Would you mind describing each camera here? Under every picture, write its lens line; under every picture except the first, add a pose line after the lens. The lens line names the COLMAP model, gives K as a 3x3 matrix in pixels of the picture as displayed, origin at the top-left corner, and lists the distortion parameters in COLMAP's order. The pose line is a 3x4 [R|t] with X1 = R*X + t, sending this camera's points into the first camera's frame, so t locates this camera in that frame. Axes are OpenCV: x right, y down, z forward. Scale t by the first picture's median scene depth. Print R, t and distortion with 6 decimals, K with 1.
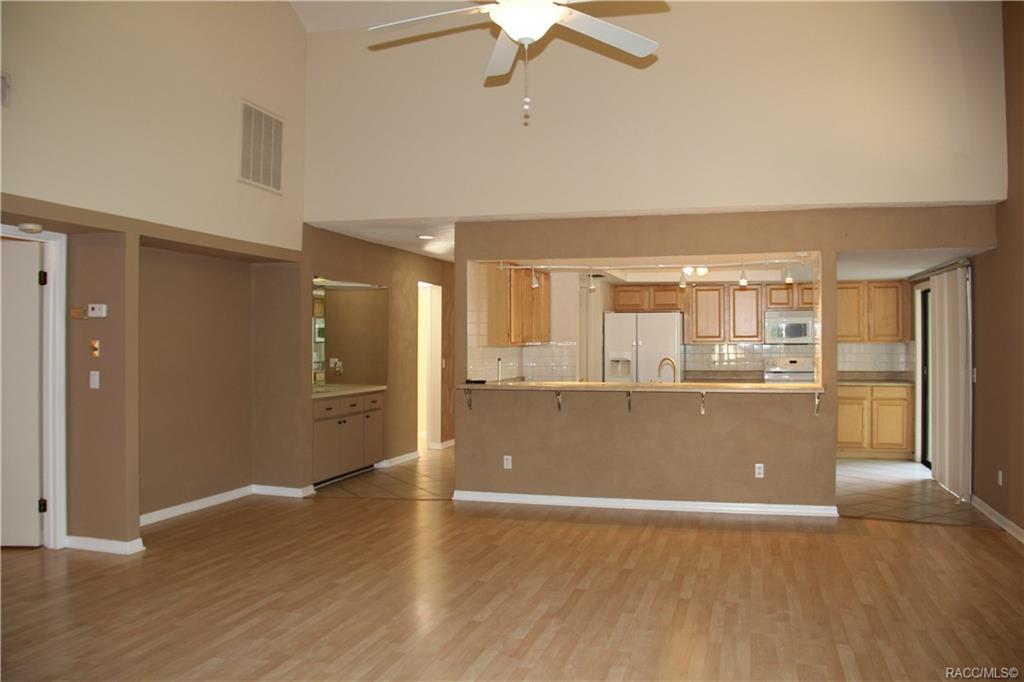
lens RADIAL K [[843.3, 0, 512.0], [0, 843.3, 341.0], [0, 0, 1]] dist [-0.184253, 0.143458]
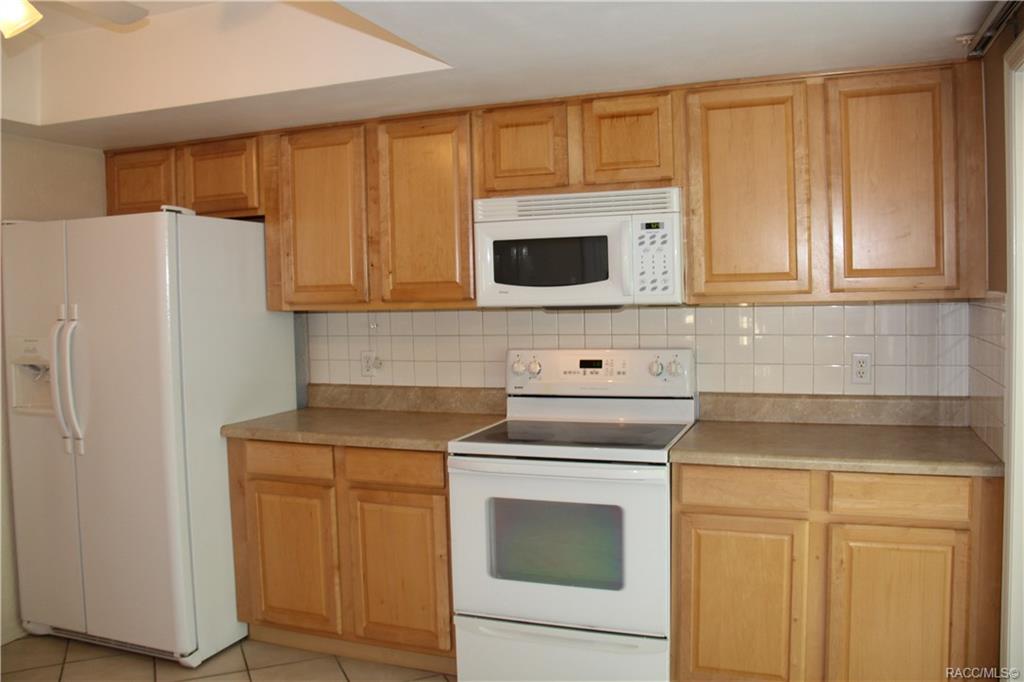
lens RADIAL K [[843.3, 0, 512.0], [0, 843.3, 341.0], [0, 0, 1]] dist [-0.184253, 0.143458]
pose [[0.996436, -0.011485, -0.083566, 0.353687], [0.016477, 0.998104, 0.059298, -0.002586], [0.082727, -0.060464, 0.994736, 0.718215]]
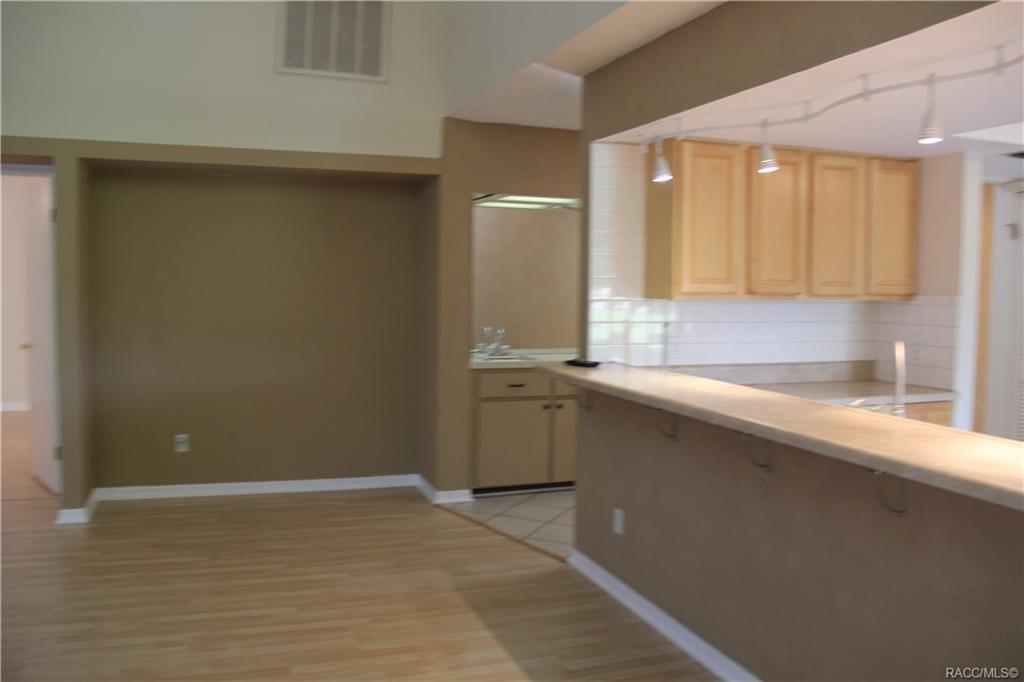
lens RADIAL K [[843.3, 0, 512.0], [0, 843.3, 341.0], [0, 0, 1]] dist [-0.184253, 0.143458]
pose [[0.585566, 0.059897, -0.808409, 0.271284], [-0.016991, 0.997954, 0.061634, 0.001400], [0.810447, -0.022355, 0.585386, 0.473272]]
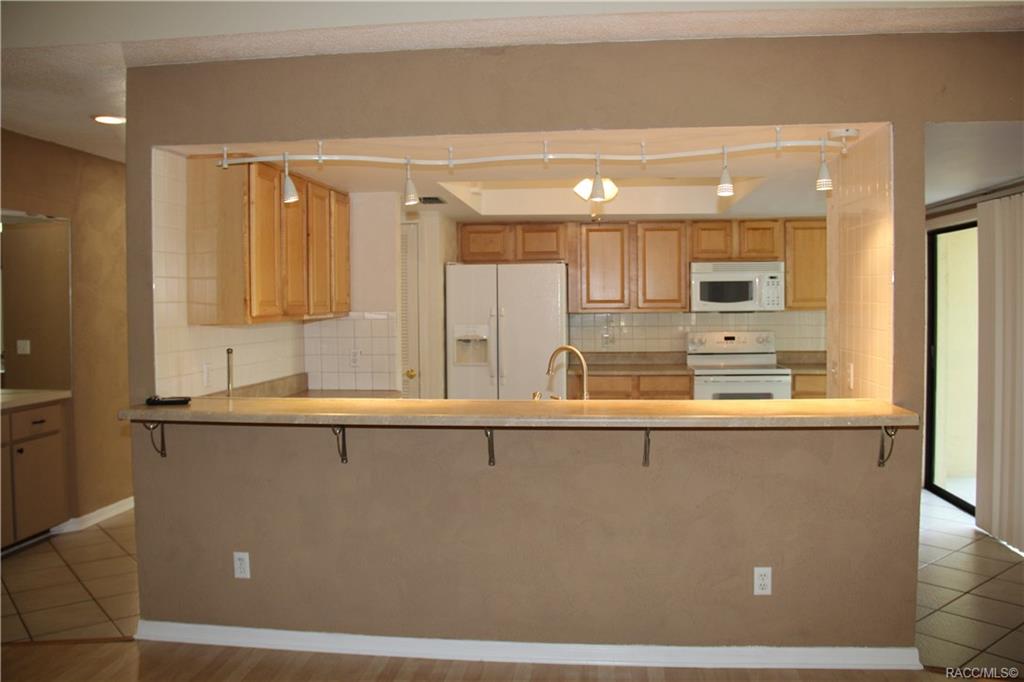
lens RADIAL K [[854.9, 0, 512.0], [0, 854.9, 332.0], [0, 0, 1]] dist [-0.171117, 0.128852]
pose [[0.984997, -0.011385, 0.172198, 0.049113], [0.005971, 0.999472, 0.031923, -0.003123], [-0.172470, -0.030416, 0.984545, 0.369628]]
